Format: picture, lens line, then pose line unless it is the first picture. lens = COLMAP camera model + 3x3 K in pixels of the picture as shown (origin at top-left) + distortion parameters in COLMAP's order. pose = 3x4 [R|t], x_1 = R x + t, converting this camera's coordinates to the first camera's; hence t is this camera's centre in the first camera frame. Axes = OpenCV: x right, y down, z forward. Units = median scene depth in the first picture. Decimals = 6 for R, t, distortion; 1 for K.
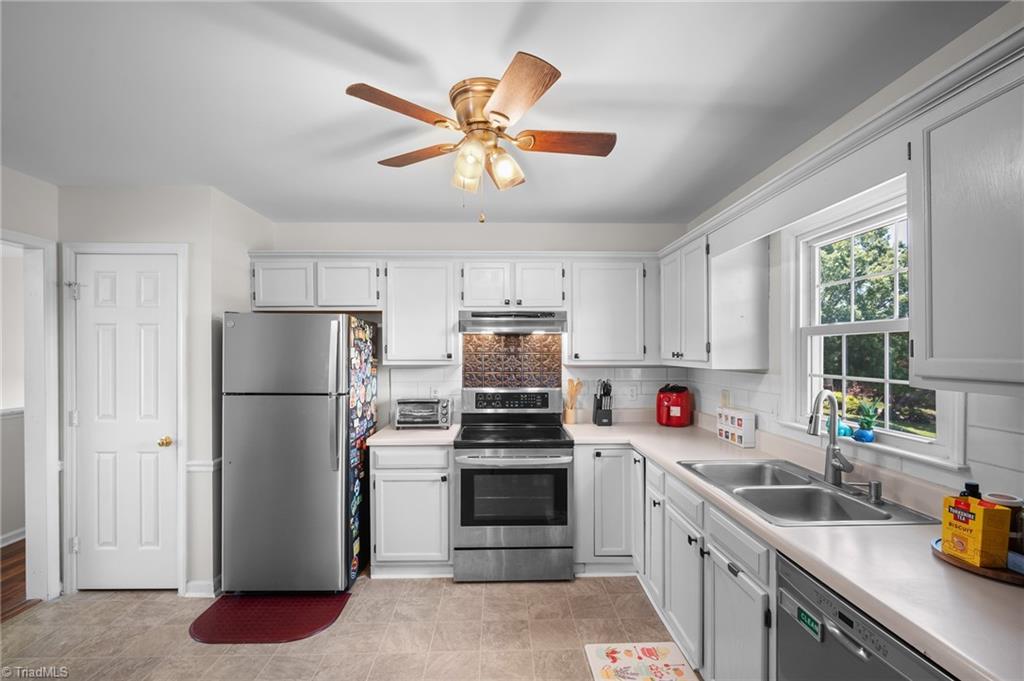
lens RADIAL K [[452.4, 0, 509.1], [0, 452.4, 354.3], [0, 0, 1]] dist [-0.003541, -0.000454]
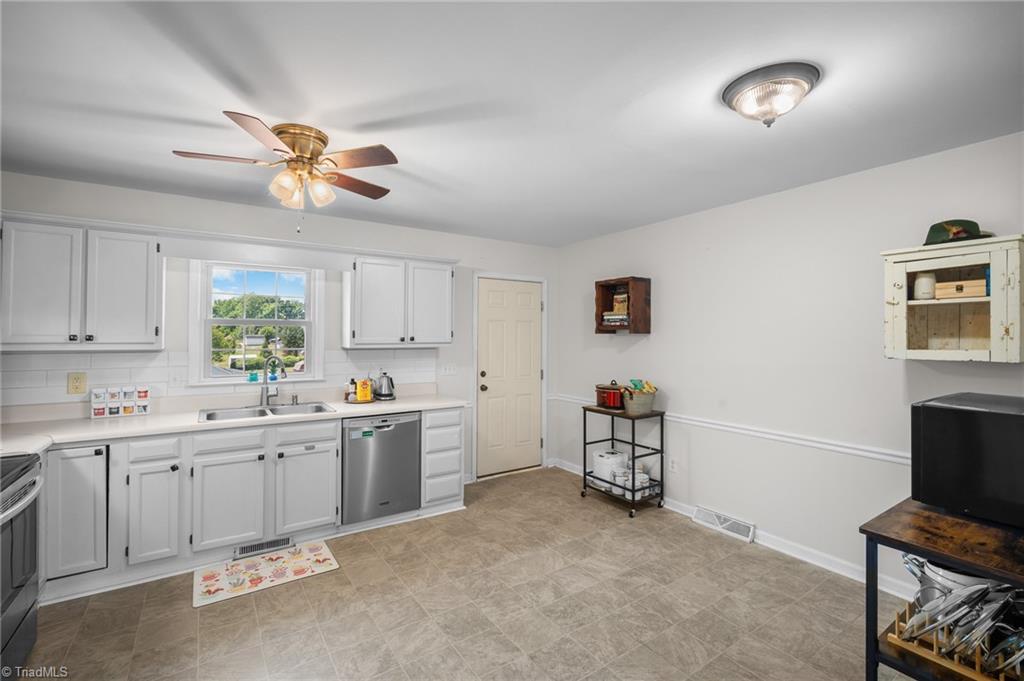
lens RADIAL K [[452.4, 0, 510.7], [0, 452.4, 335.7], [0, 0, 1]] dist [-0.003541, -0.000454]
pose [[-0.543869, 0.001506, 0.839169, -1.154948], [0.001042, 0.999999, -0.001120, -0.001600], [-0.839170, 0.000266, -0.543869, 0.959566]]
